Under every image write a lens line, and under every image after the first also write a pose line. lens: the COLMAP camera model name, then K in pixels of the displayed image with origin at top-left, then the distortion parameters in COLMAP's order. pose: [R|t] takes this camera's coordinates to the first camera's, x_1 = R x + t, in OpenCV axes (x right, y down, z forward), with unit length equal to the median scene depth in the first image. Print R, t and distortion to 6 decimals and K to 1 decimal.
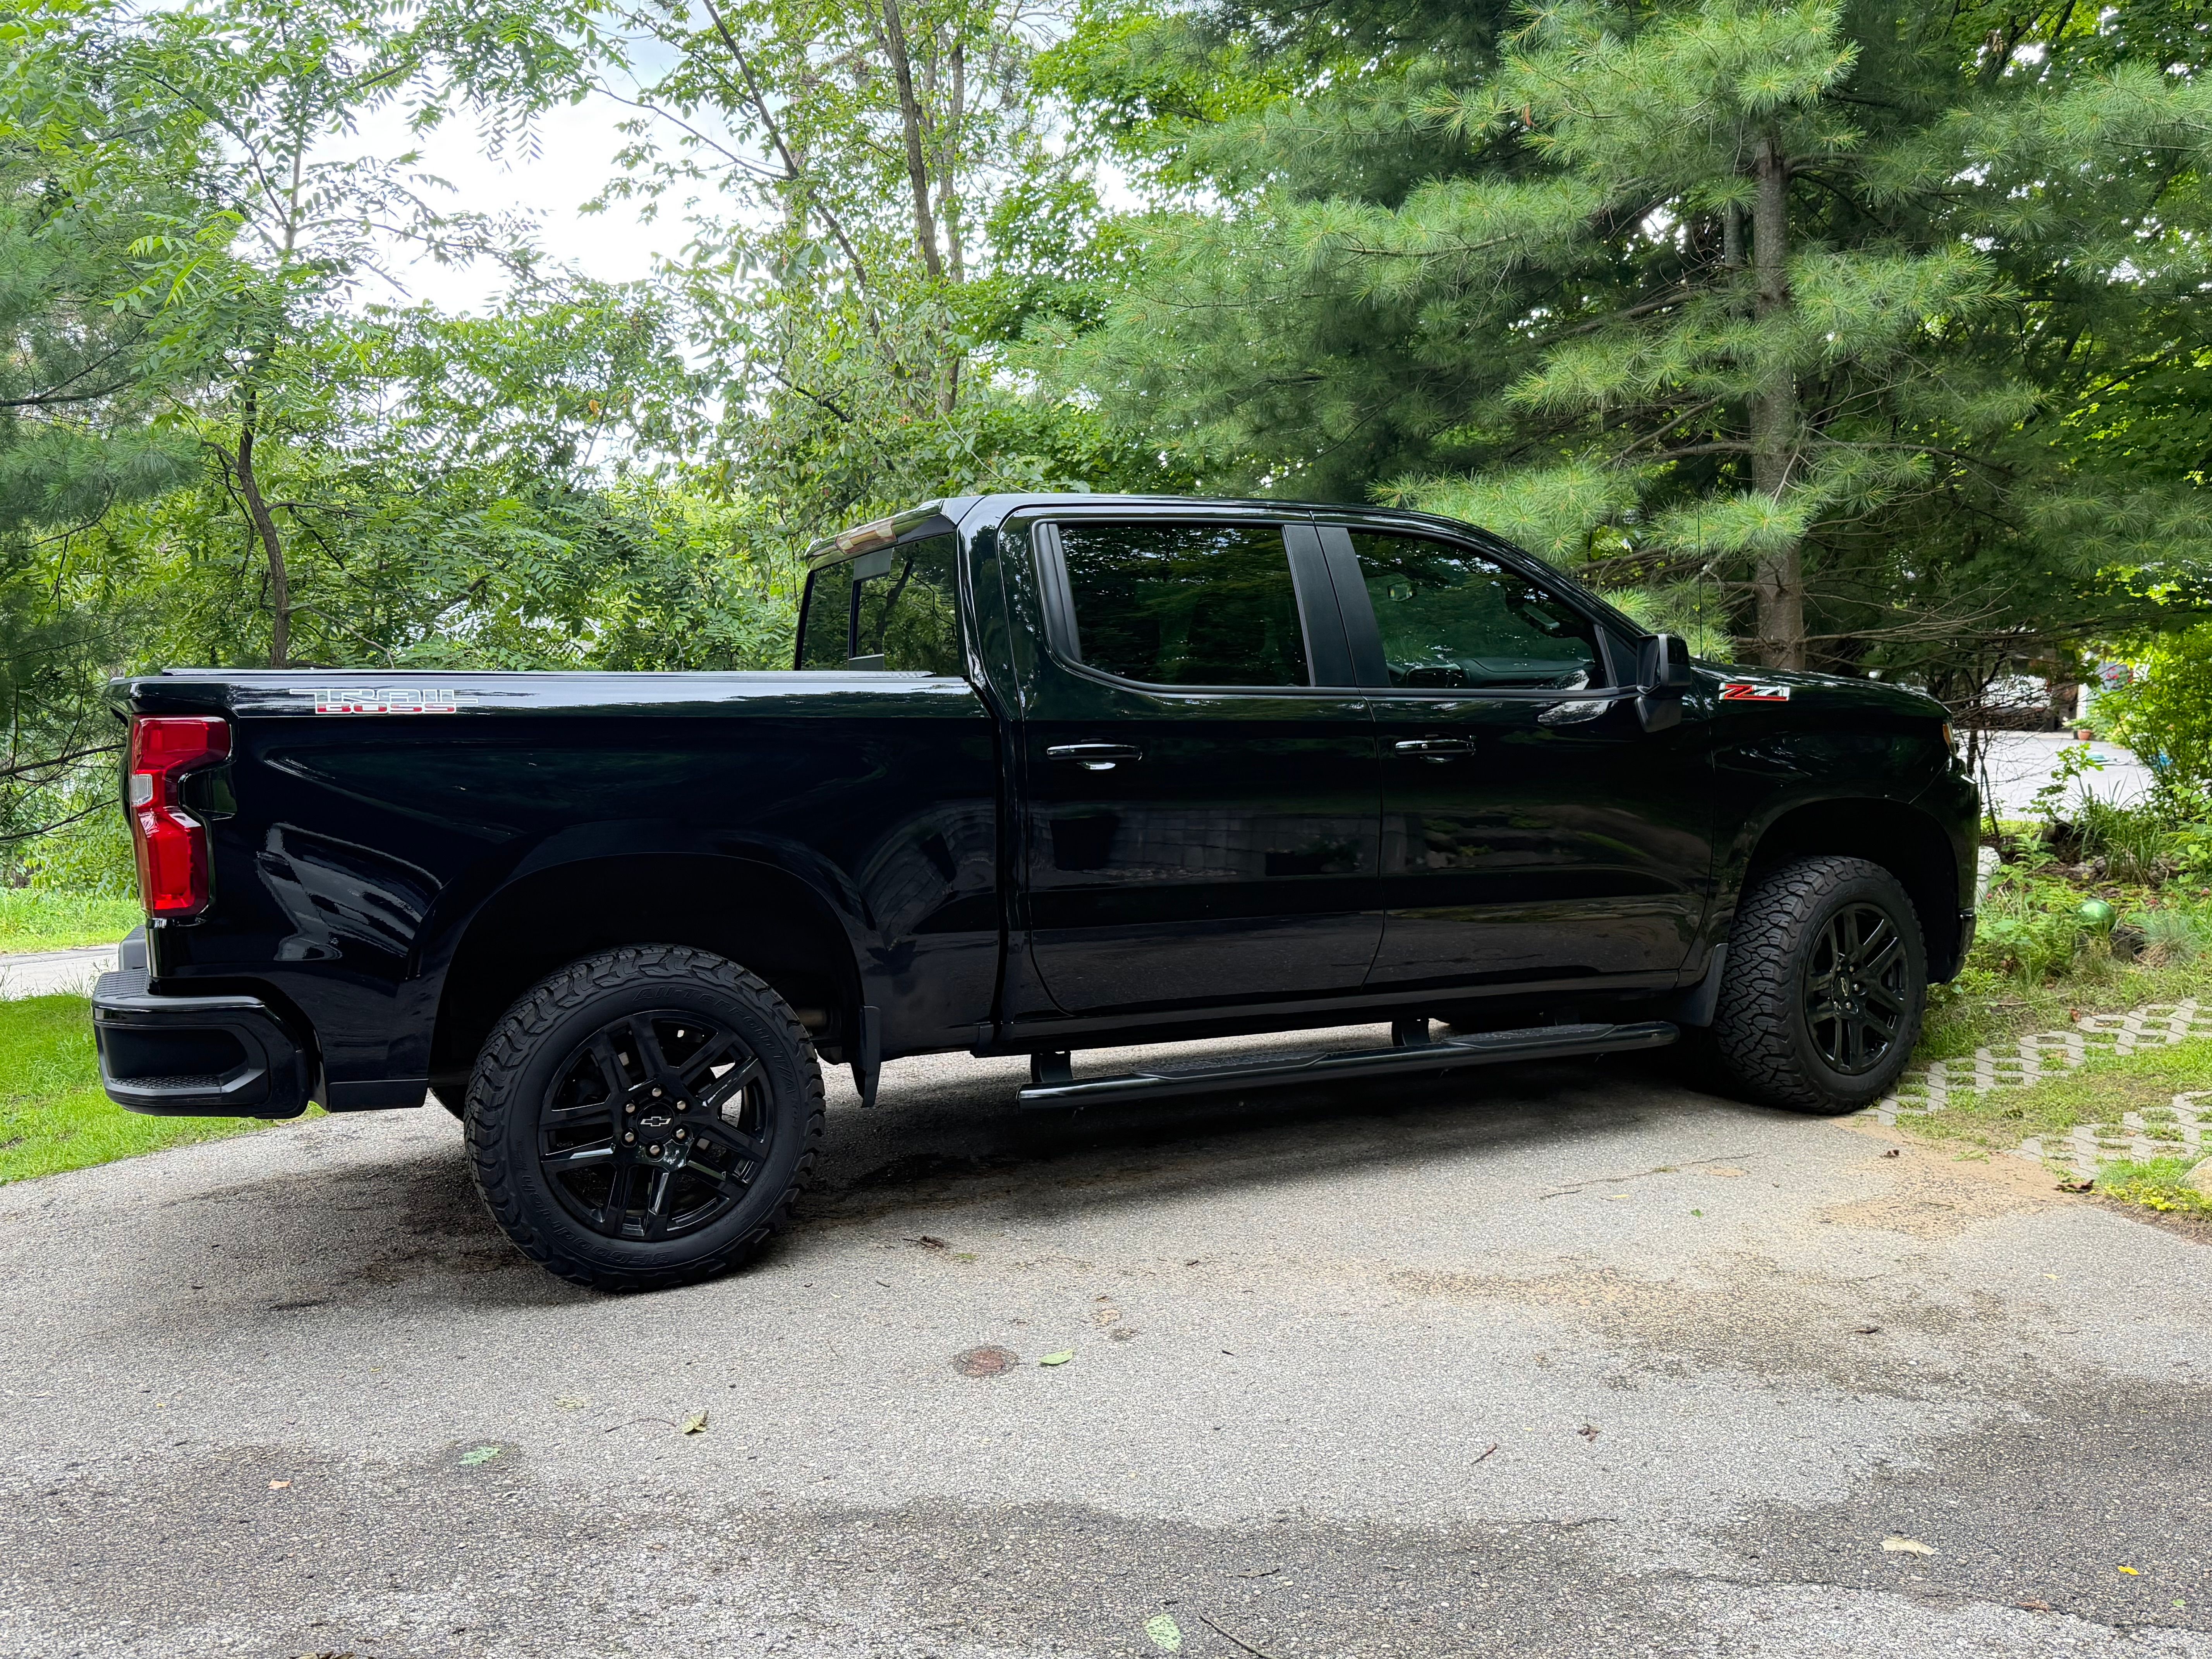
lens RADIAL K [[1621.6, 0, 1106.0], [0, 1621.6, 829.5], [0, 0, 1]] dist [0.002237, -0.007634]
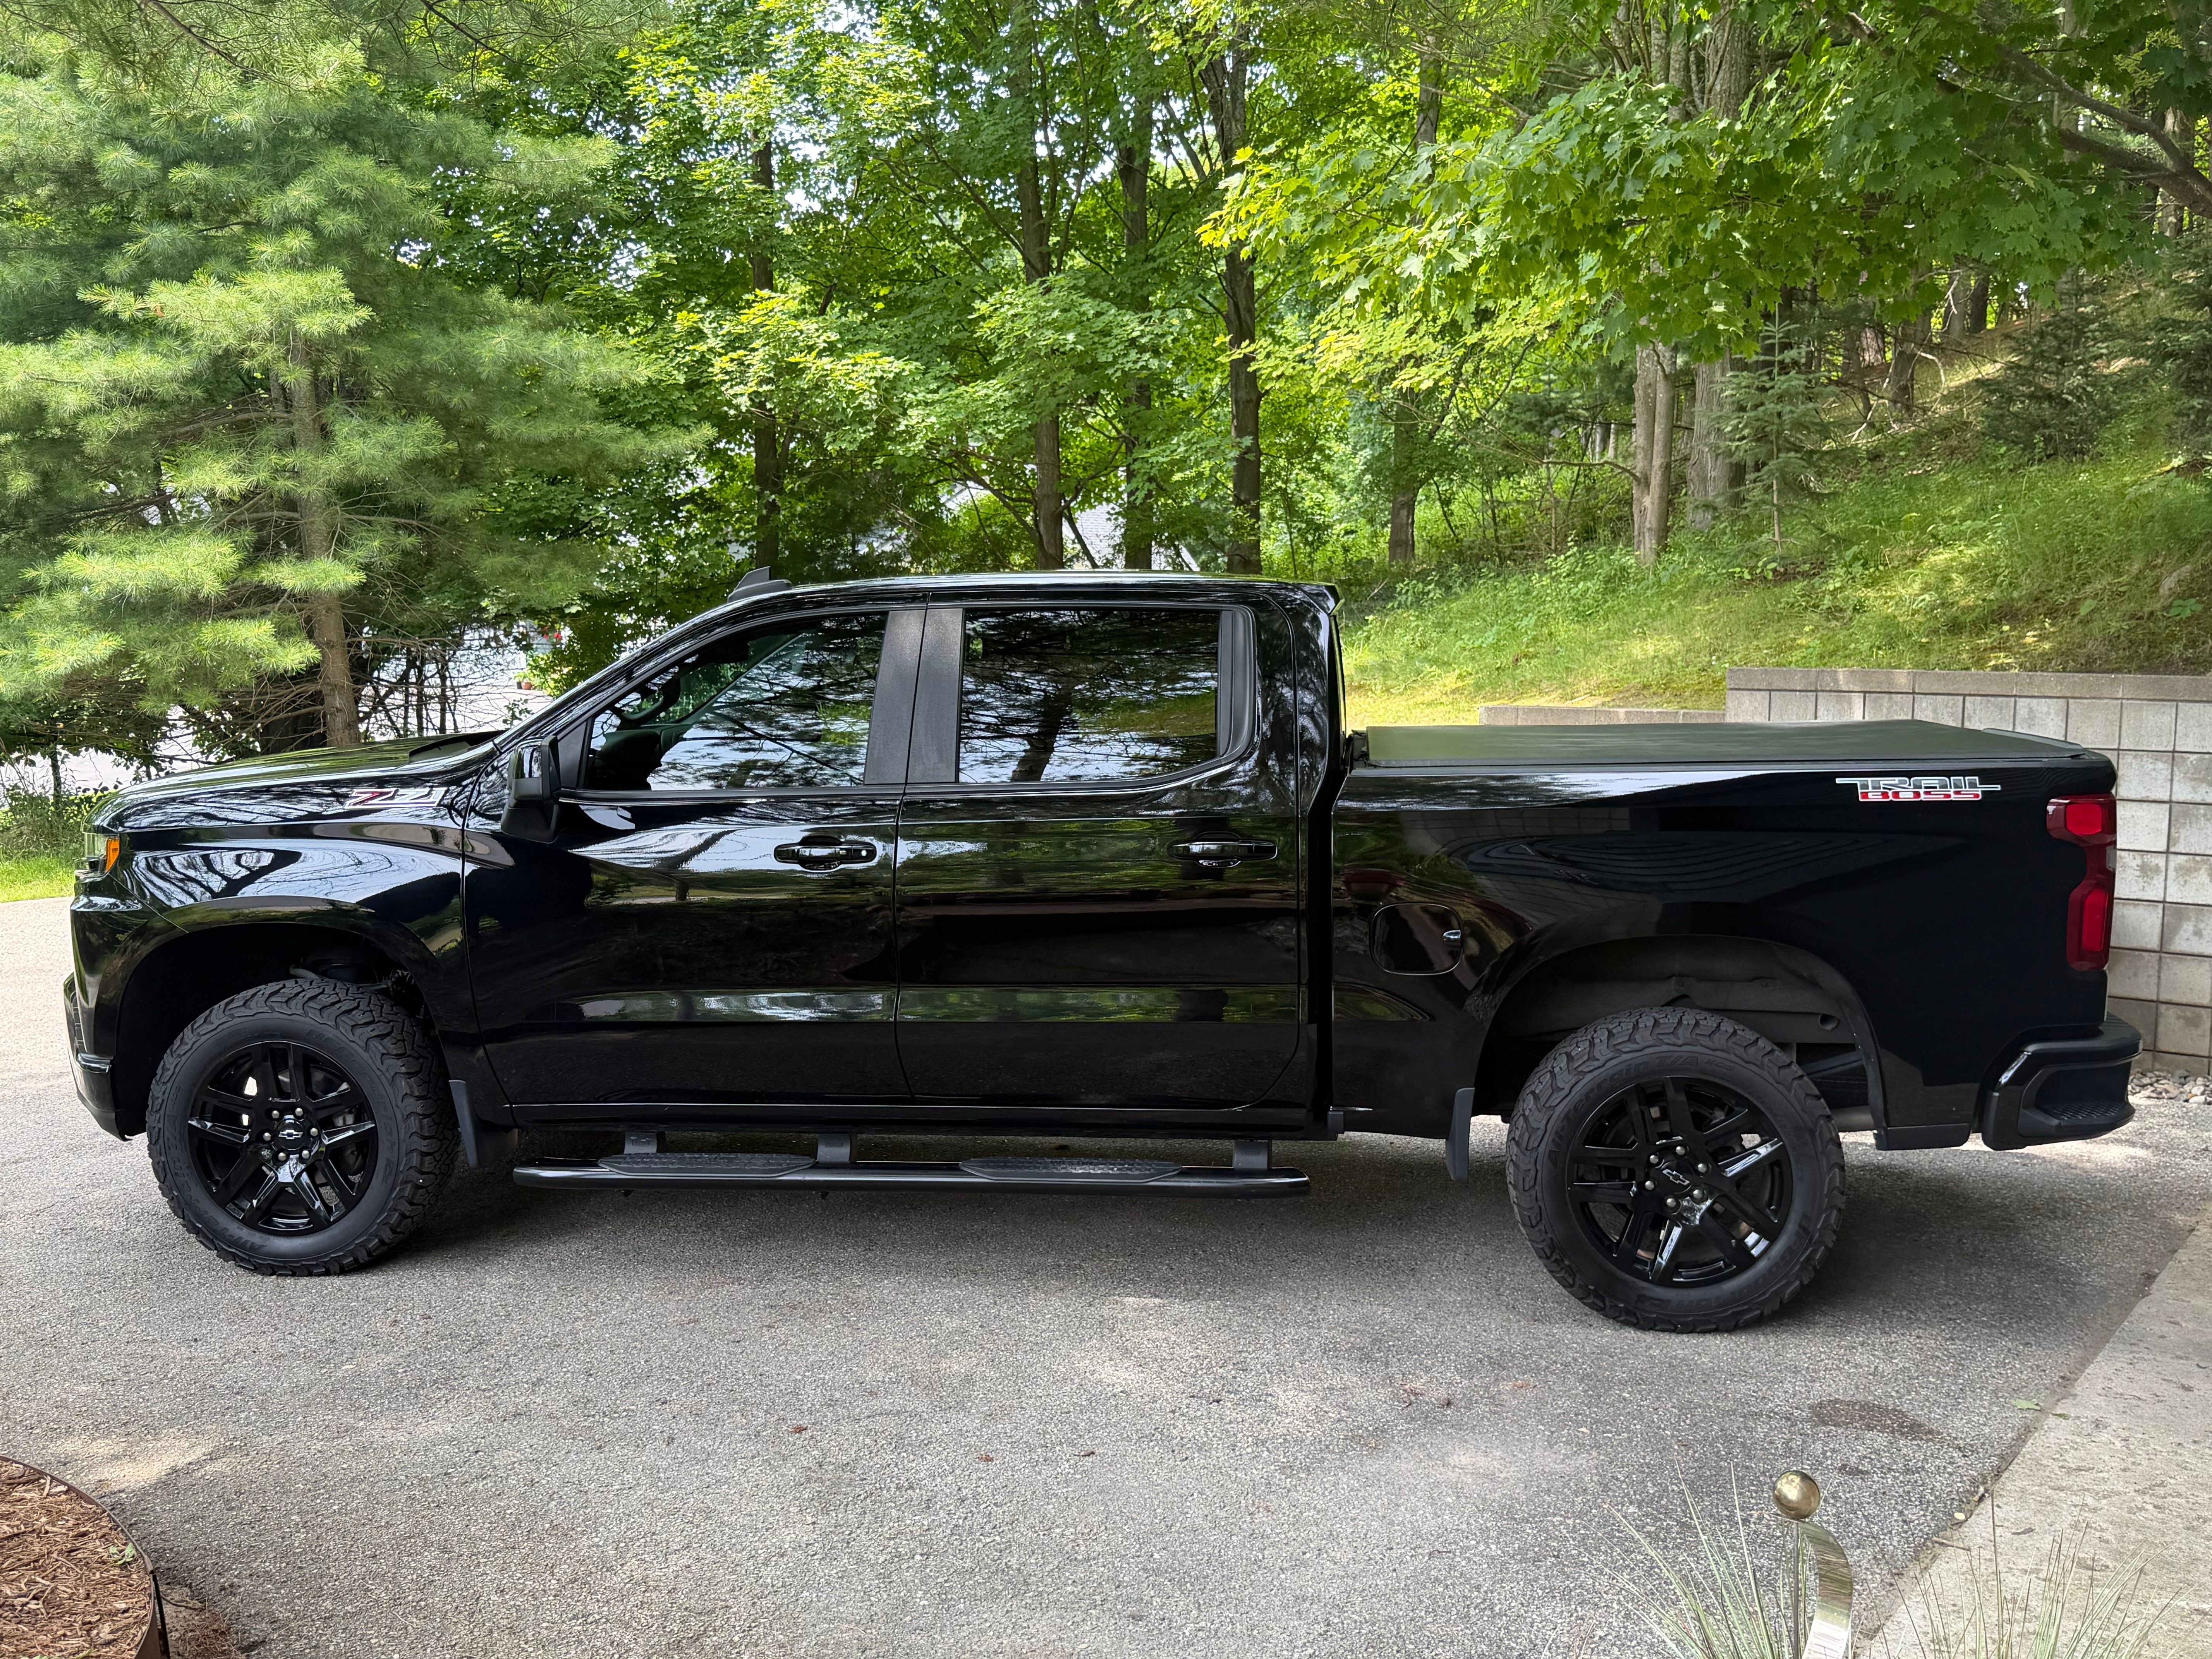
lens RADIAL K [[2033.5, 0, 1106.0], [0, 2033.5, 829.5], [0, 0, 1]] dist [0.099025, -0.172719]
pose [[0.694614, -0.061086, 0.716785, -0.539556], [0.101992, 0.994686, -0.014069, 0.172689], [-0.712116, 0.082879, 0.697153, -0.959283]]
